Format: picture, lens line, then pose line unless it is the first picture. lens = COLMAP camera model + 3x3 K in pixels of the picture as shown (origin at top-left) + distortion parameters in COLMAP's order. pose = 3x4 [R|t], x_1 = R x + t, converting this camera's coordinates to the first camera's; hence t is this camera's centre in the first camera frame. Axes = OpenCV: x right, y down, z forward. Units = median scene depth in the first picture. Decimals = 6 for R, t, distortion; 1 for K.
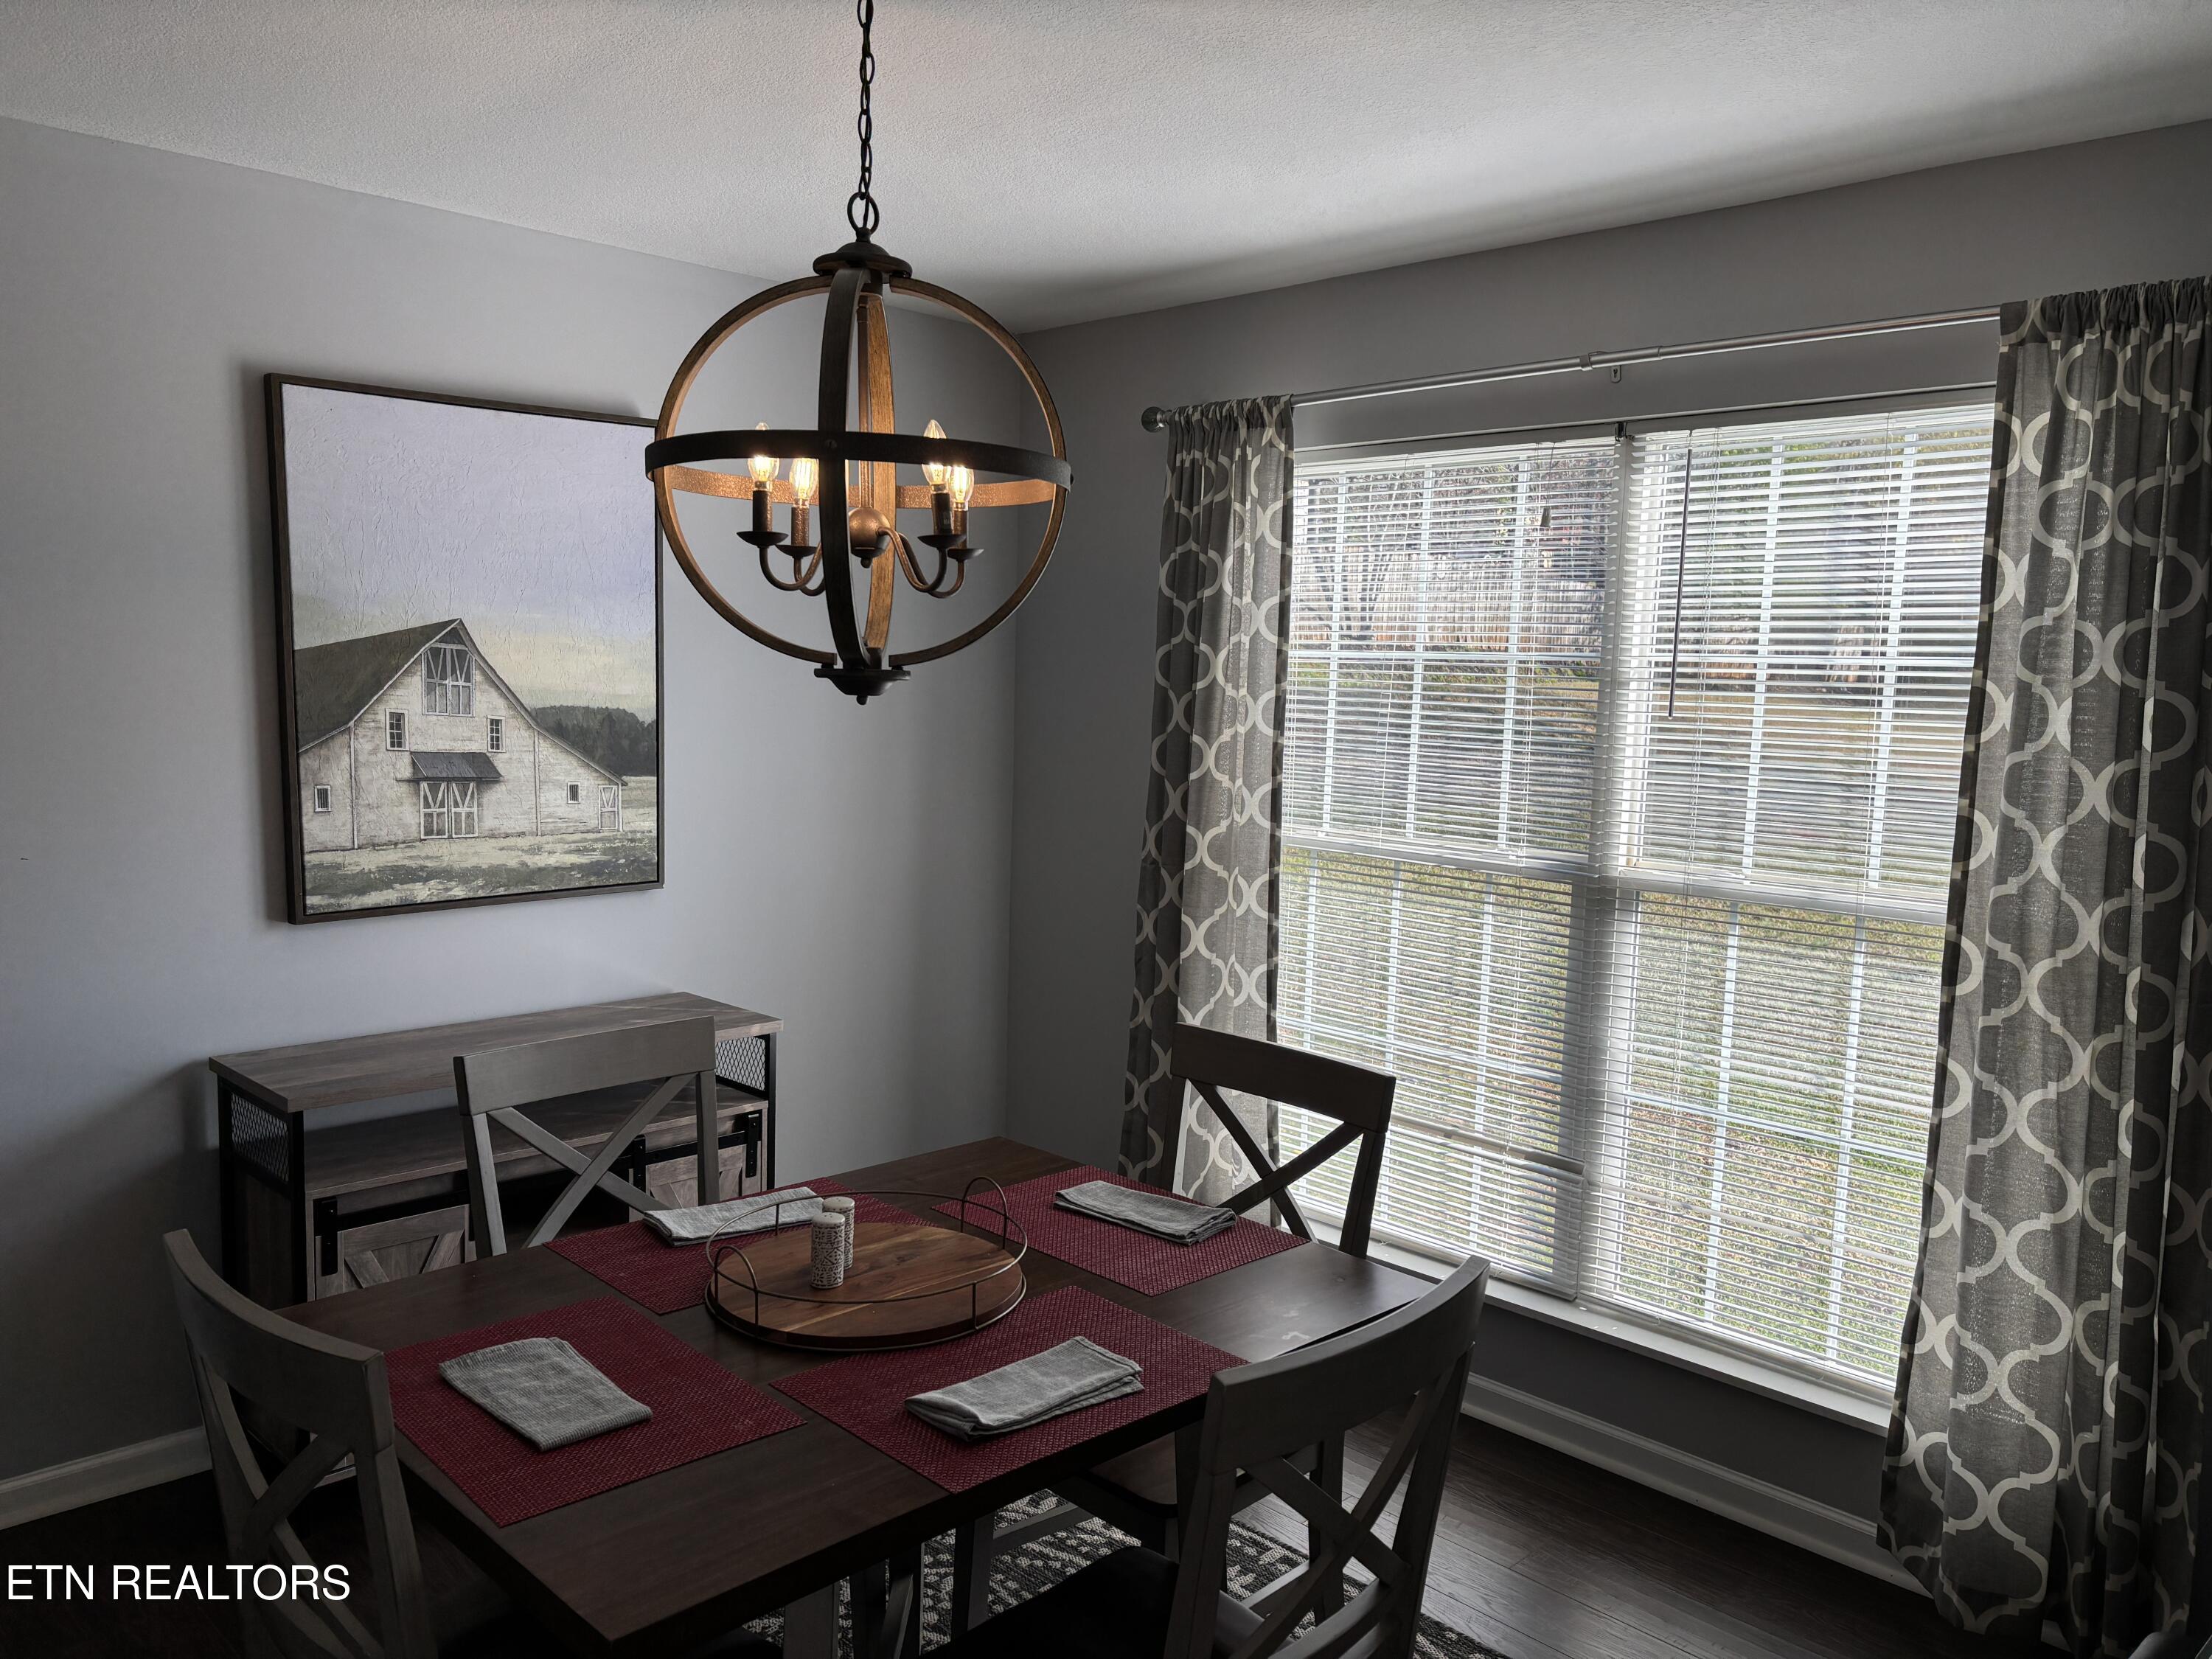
lens RADIAL K [[1633.4, 0, 1101.7], [0, 1633.4, 828.3], [0, 0, 1]] dist [0.027590, -0.041811]
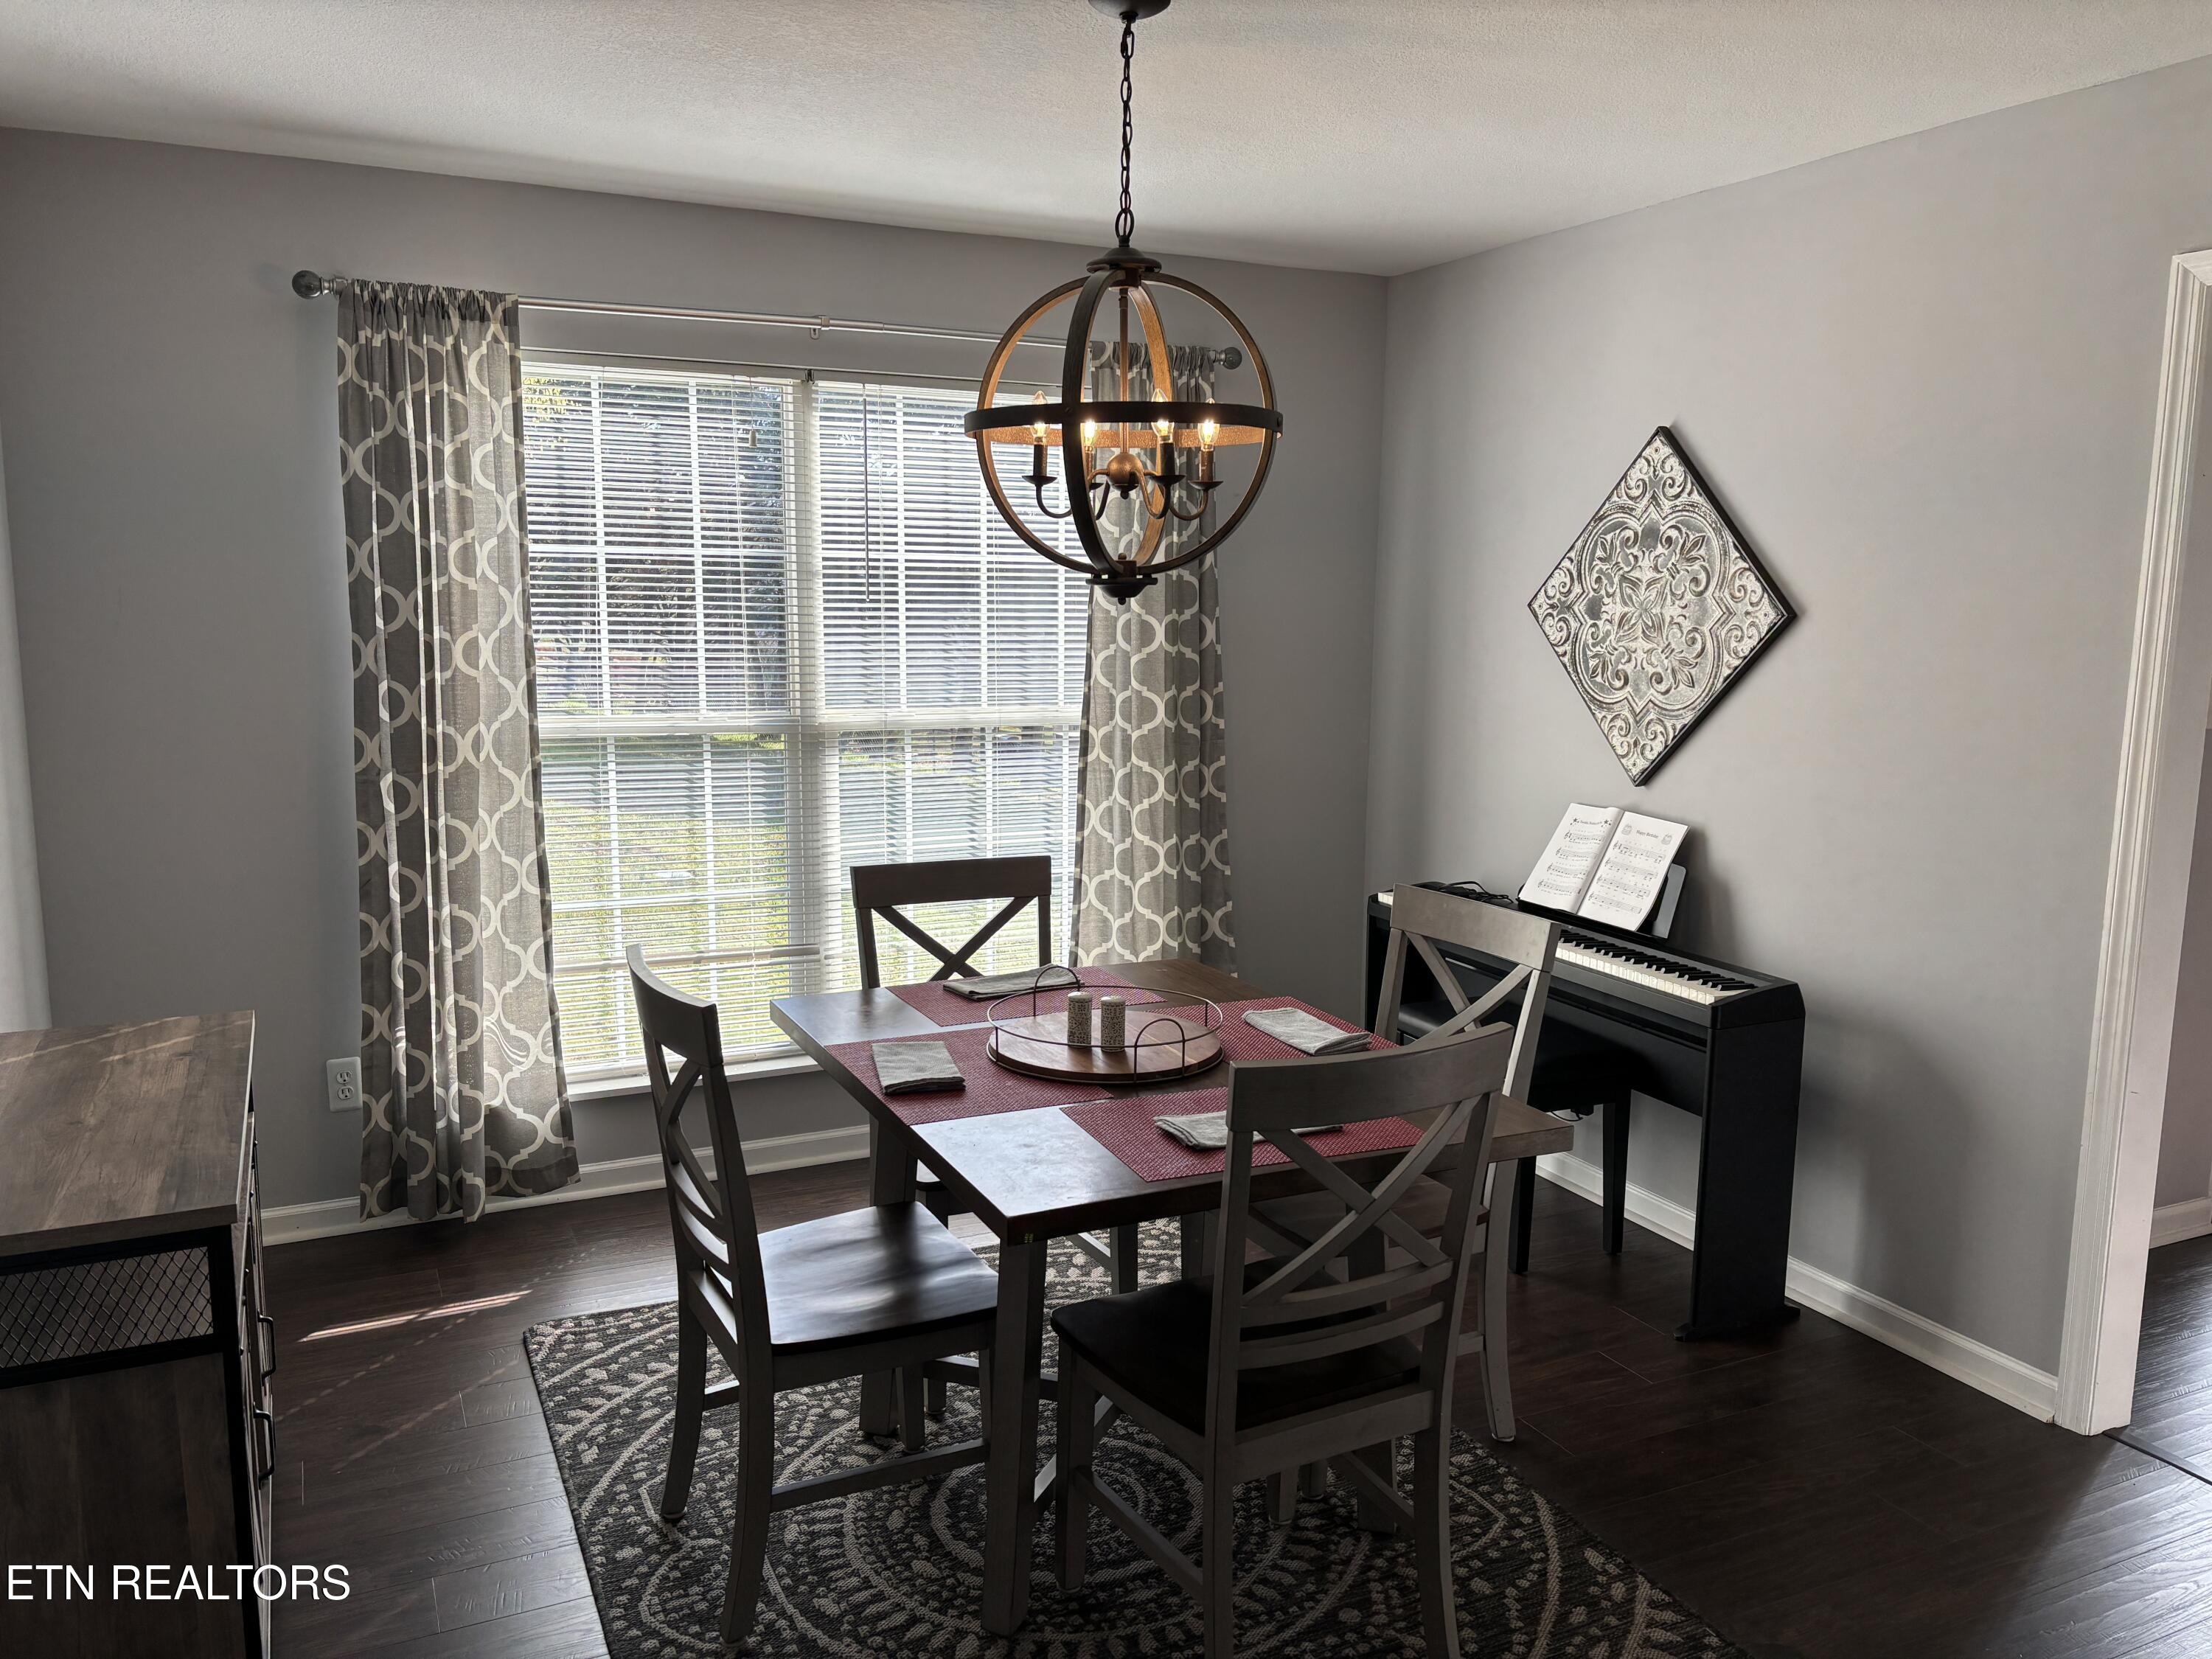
lens RADIAL K [[1633.4, 0, 1101.7], [0, 1633.4, 828.3], [0, 0, 1]] dist [0.027590, -0.041811]
pose [[0.325587, -0.164188, 0.931147, -0.853434], [0.090938, 0.985680, 0.142006, -0.052874], [-0.941129, 0.038442, 0.335855, 0.355862]]
